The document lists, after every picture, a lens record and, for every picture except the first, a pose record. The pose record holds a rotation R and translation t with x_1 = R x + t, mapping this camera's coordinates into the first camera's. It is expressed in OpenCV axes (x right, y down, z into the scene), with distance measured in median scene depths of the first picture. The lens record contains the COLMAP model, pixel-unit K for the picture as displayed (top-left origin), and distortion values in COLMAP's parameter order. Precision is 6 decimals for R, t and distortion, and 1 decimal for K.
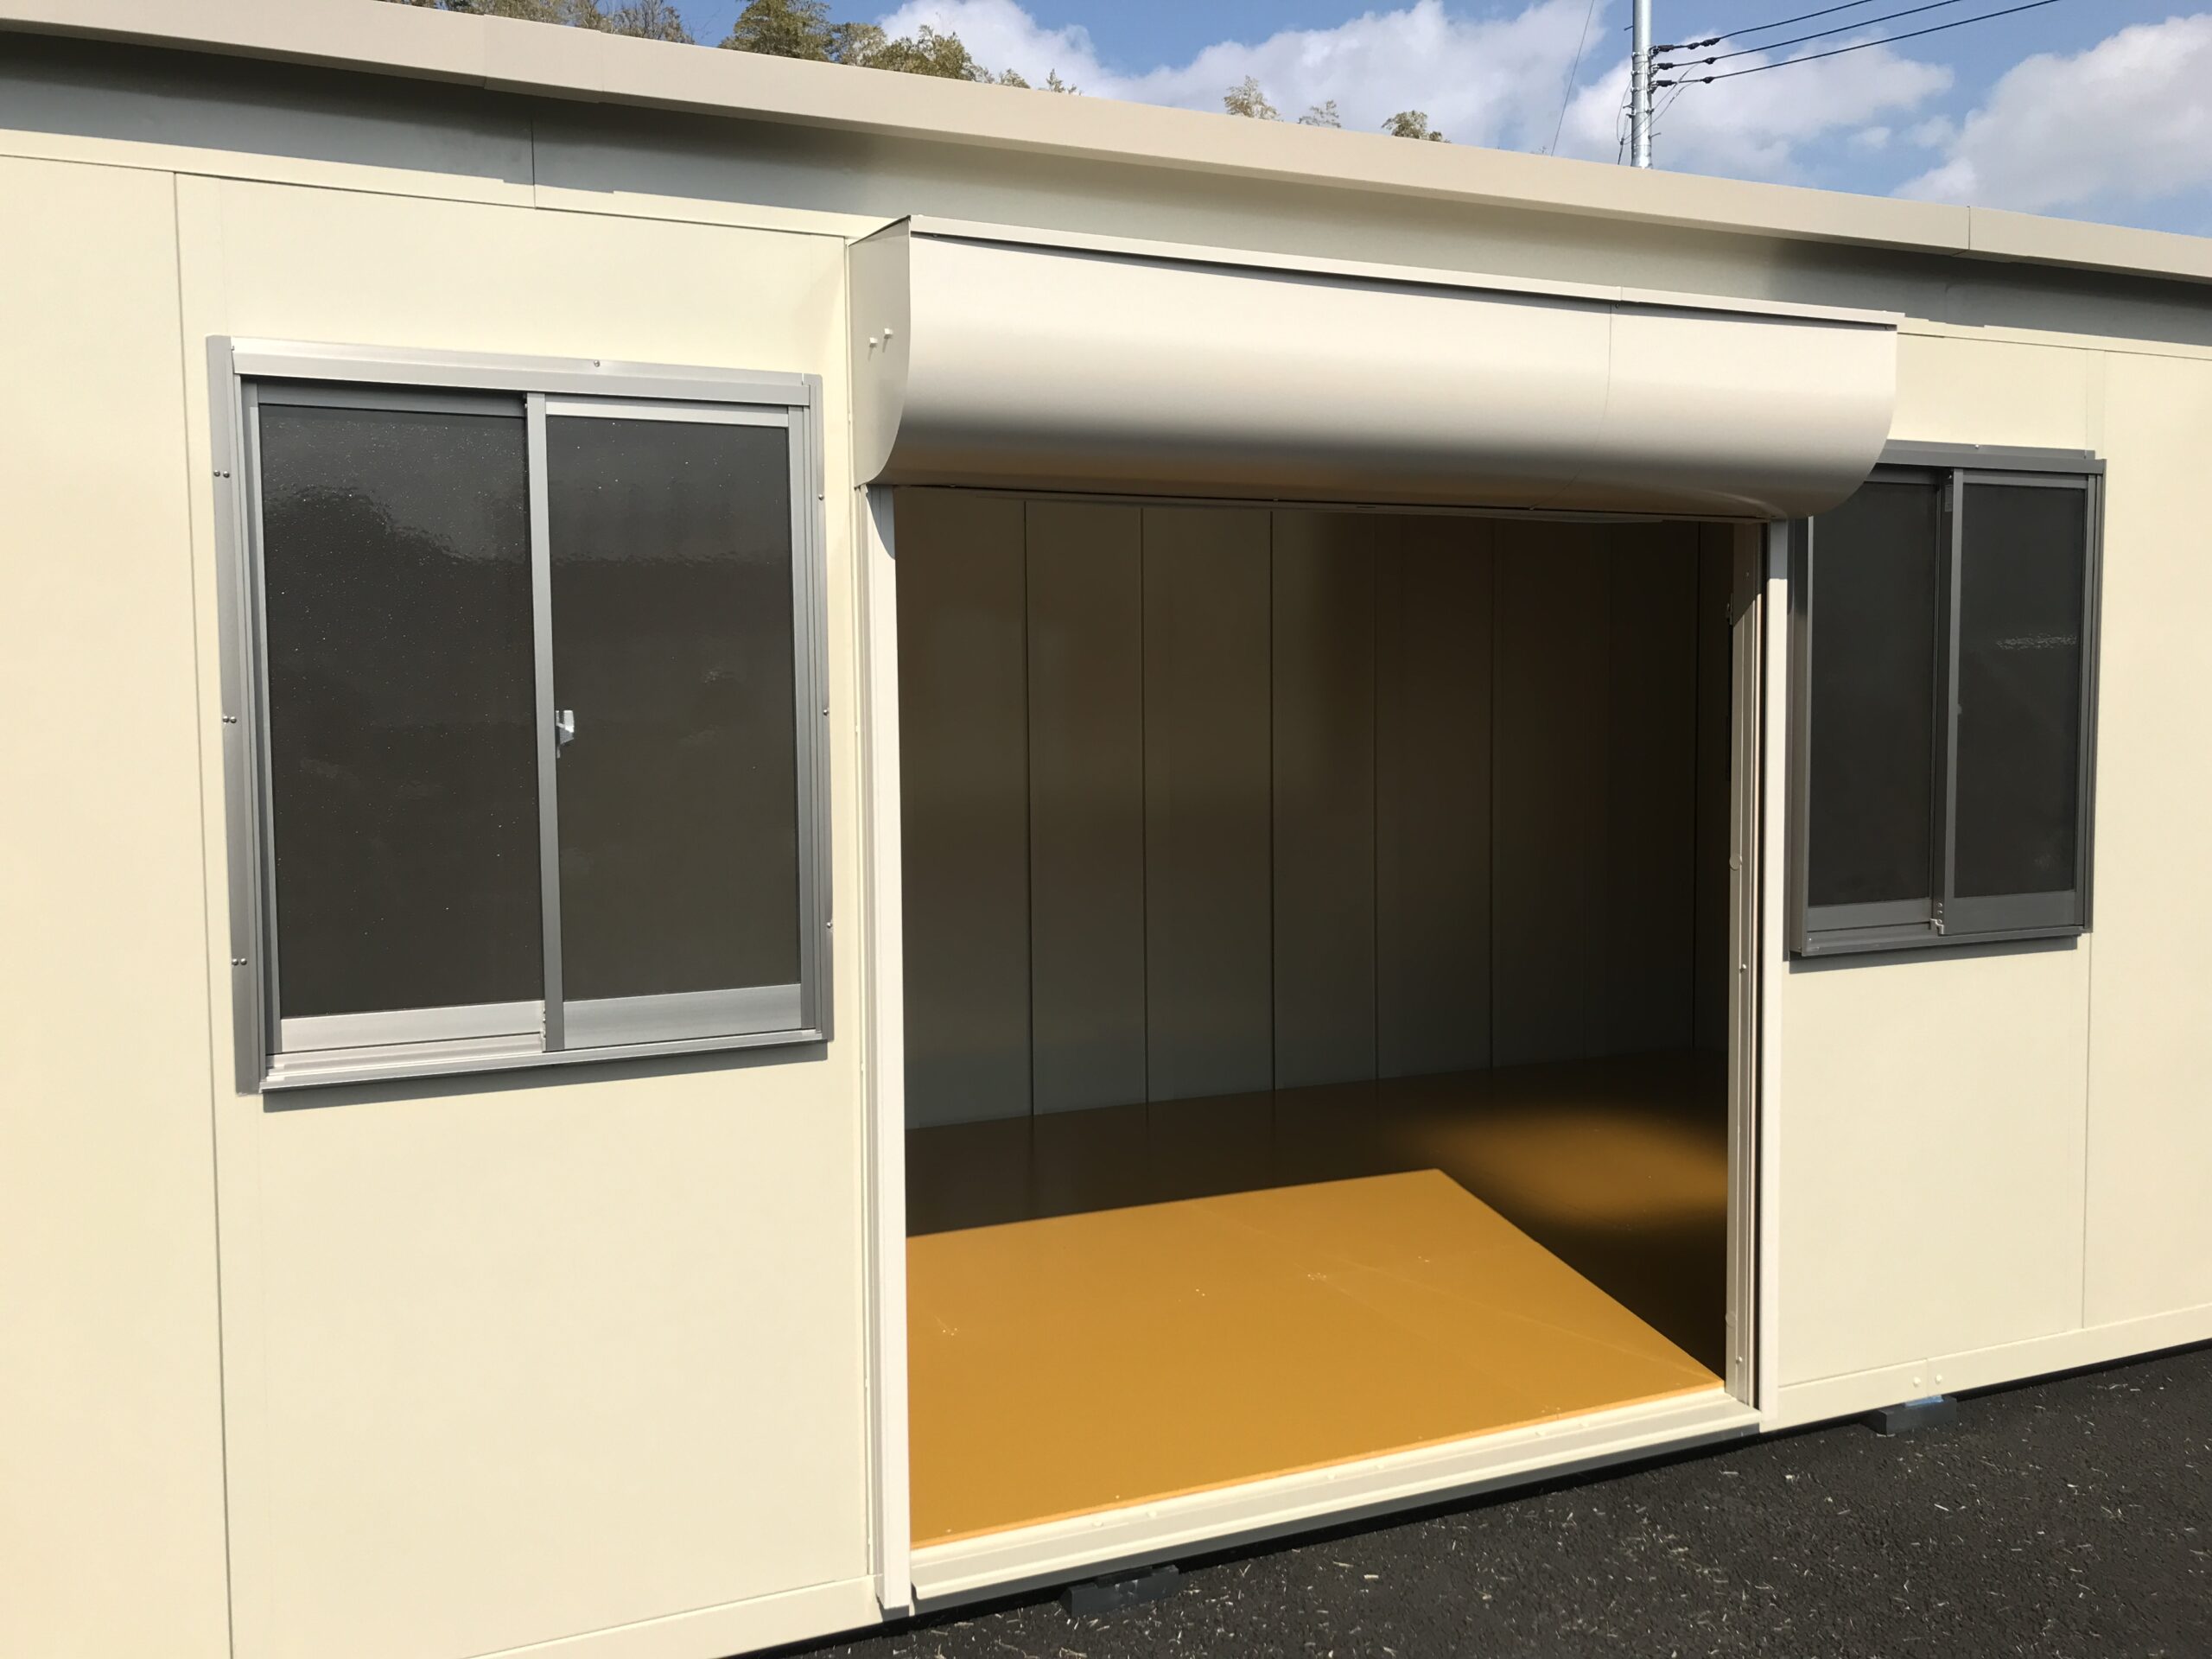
lens RADIAL K [[1817.3, 0, 1118.6], [0, 1817.3, 847.8], [0, 0, 1]] dist [0.062264, -0.049545]
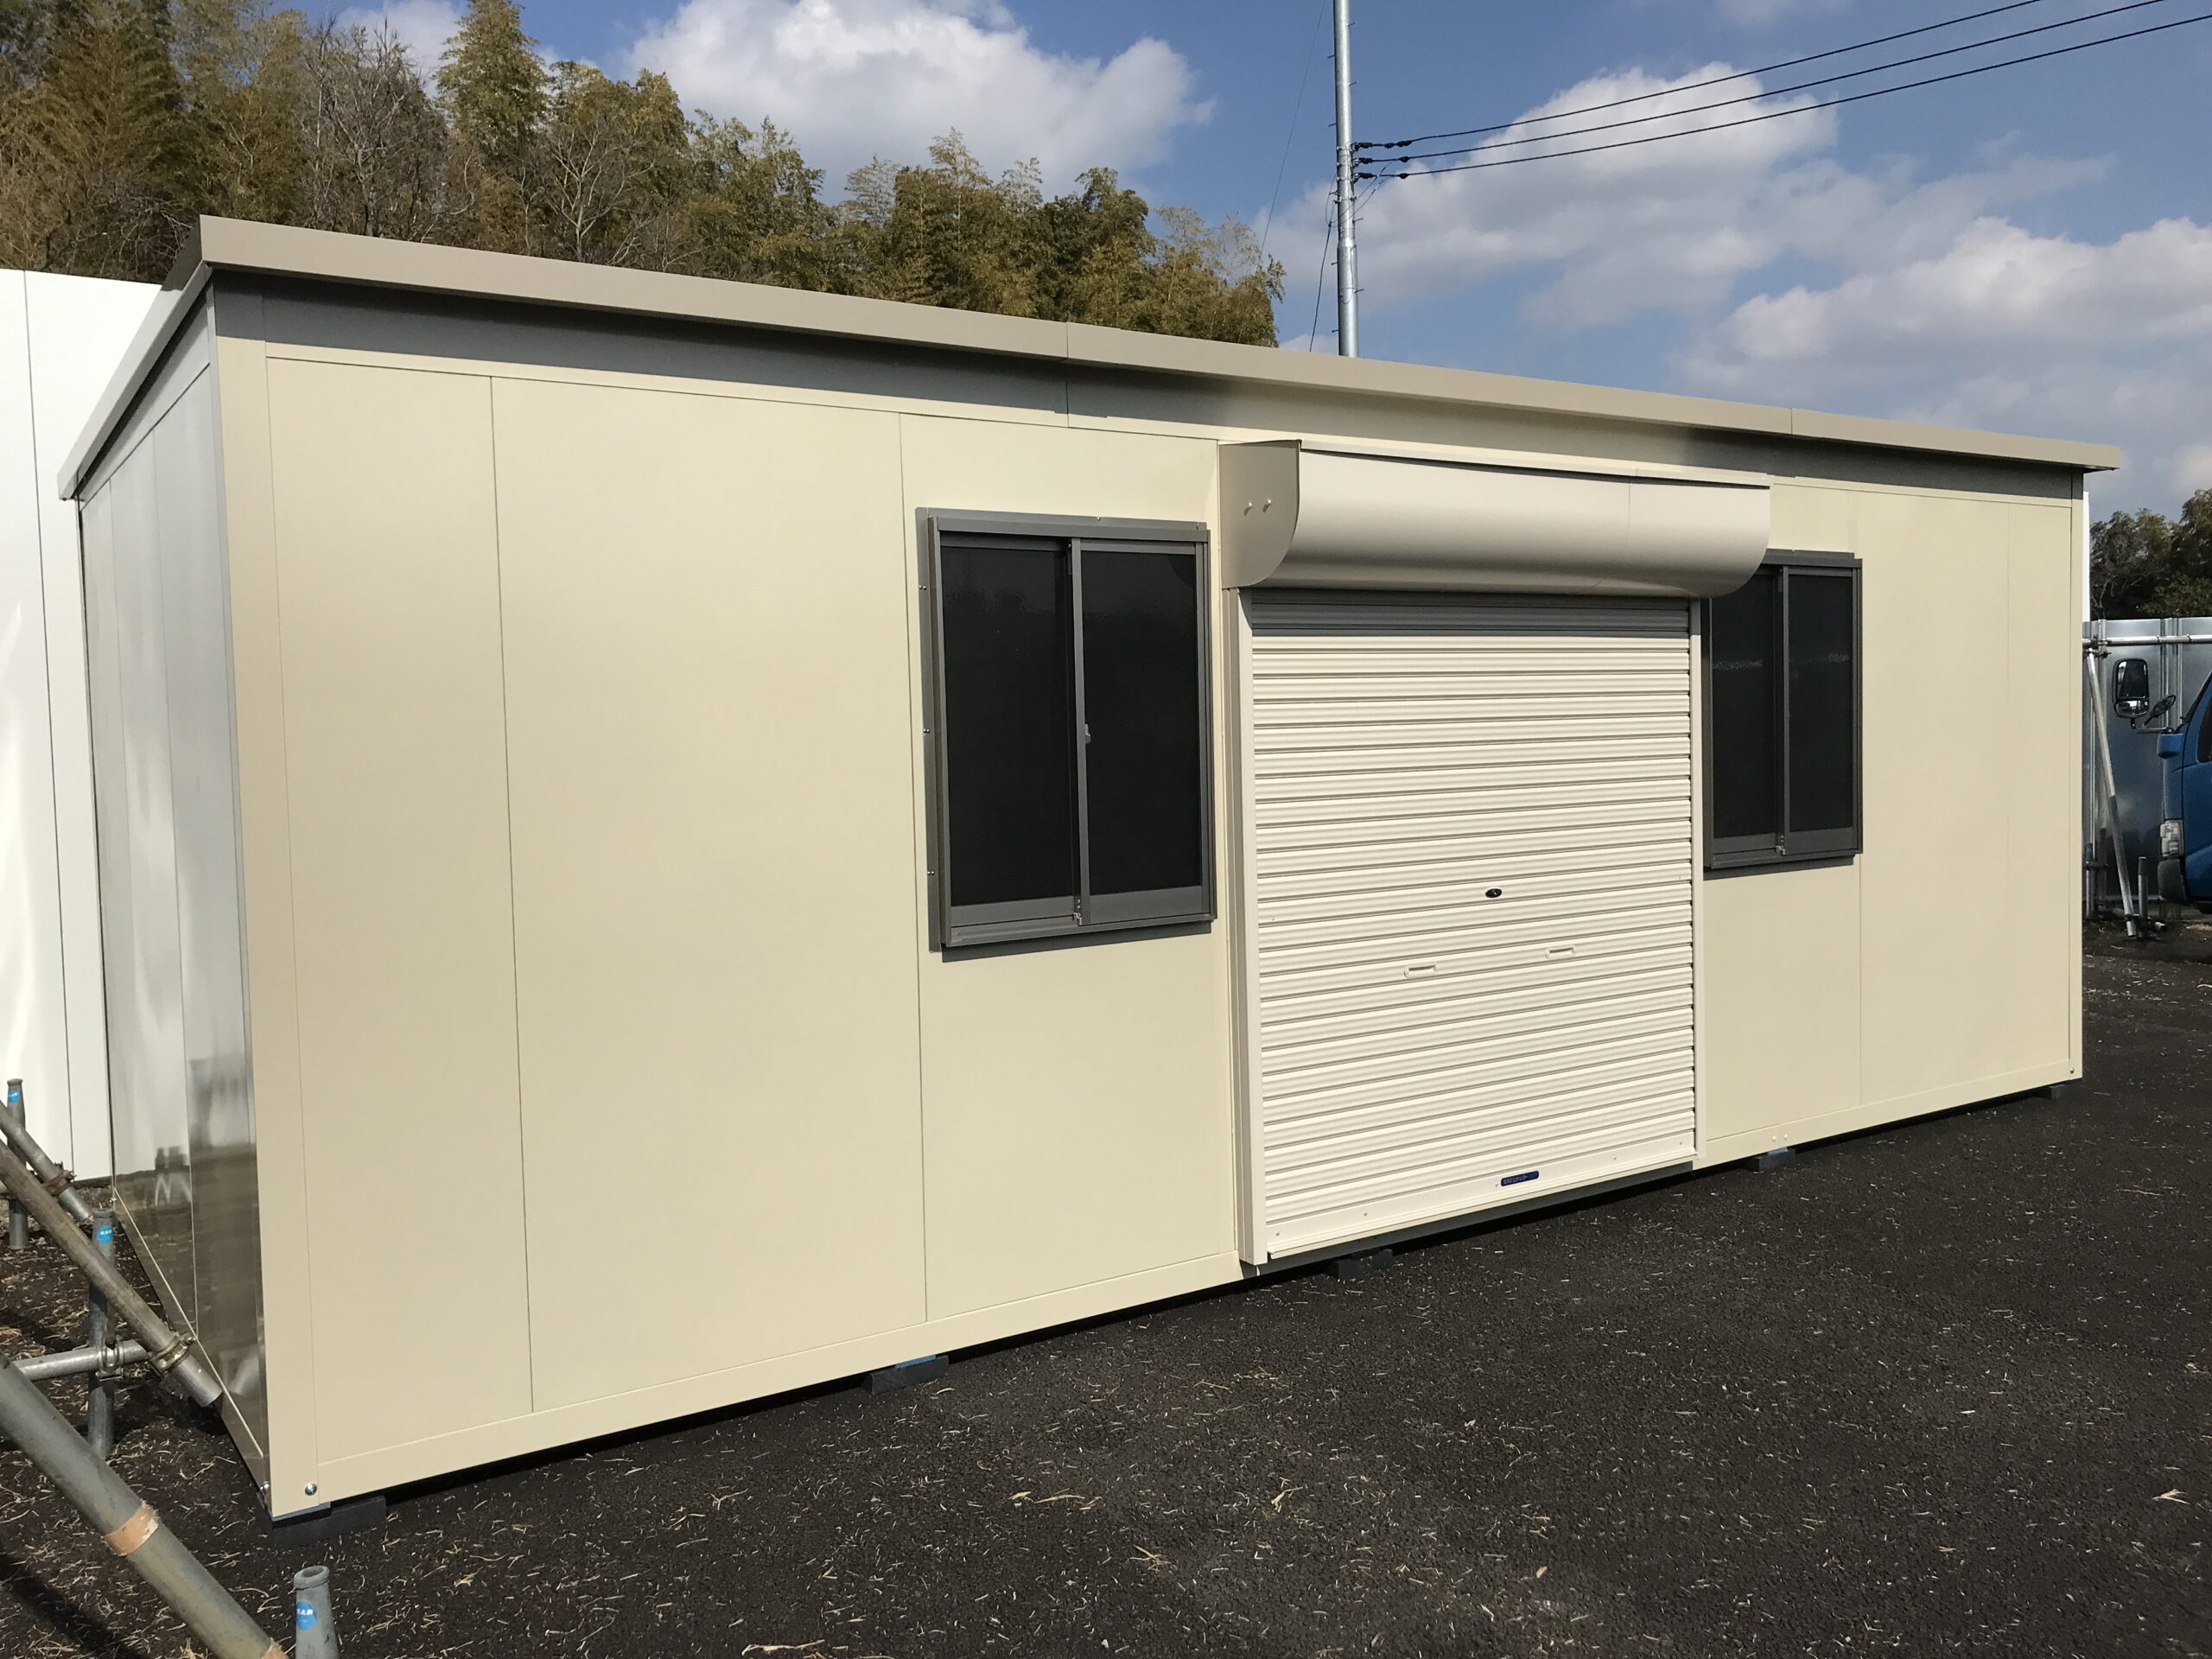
lens RADIAL K [[1817.3, 0, 1155.5], [0, 1817.3, 846.1], [0, 0, 1]] dist [0.062264, -0.049545]
pose [[0.979796, -0.027138, 0.198151, -0.390852], [0.030071, 0.999478, -0.011808, 0.040627], [-0.197728, 0.017528, 0.980100, -0.440401]]
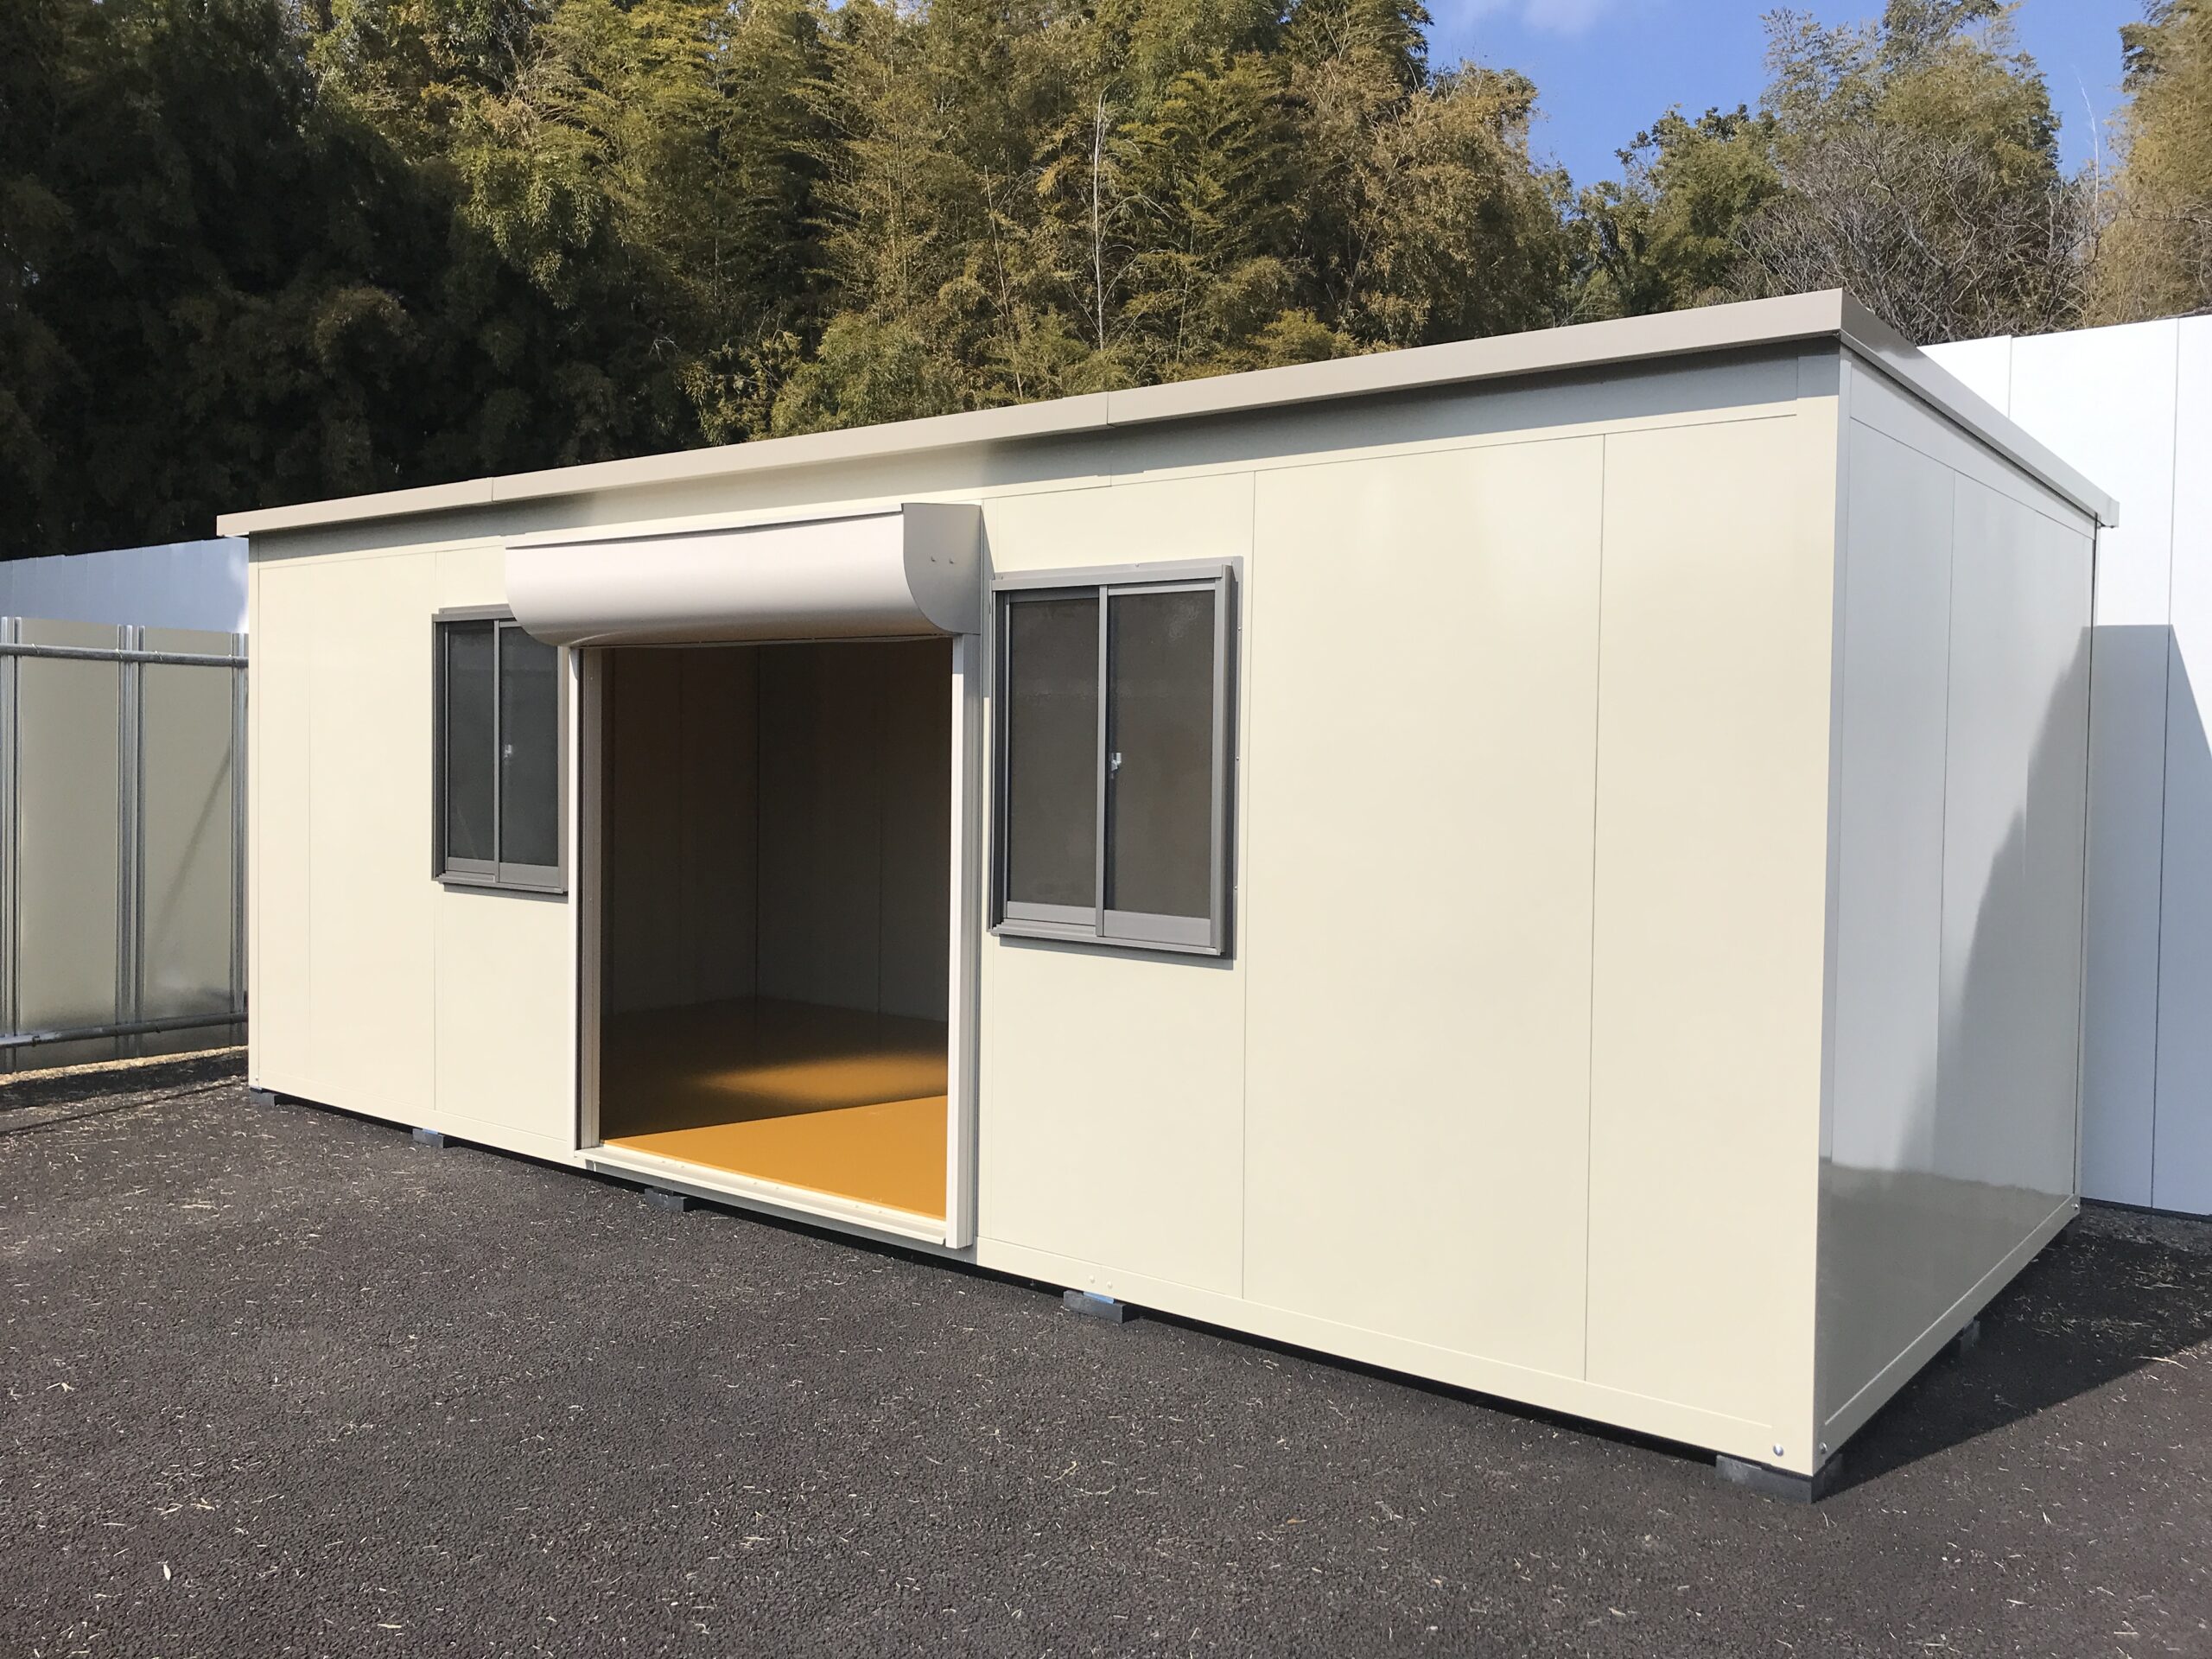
lens RADIAL K [[1817.3, 0, 1114.7], [0, 1817.3, 806.8], [0, 0, 1]] dist [0.062264, -0.049545]
pose [[0.479677, 0.047599, -0.876153, 1.550670], [-0.090815, 0.995858, 0.004383, -0.051093], [0.872733, 0.077465, 0.482013, 0.361338]]
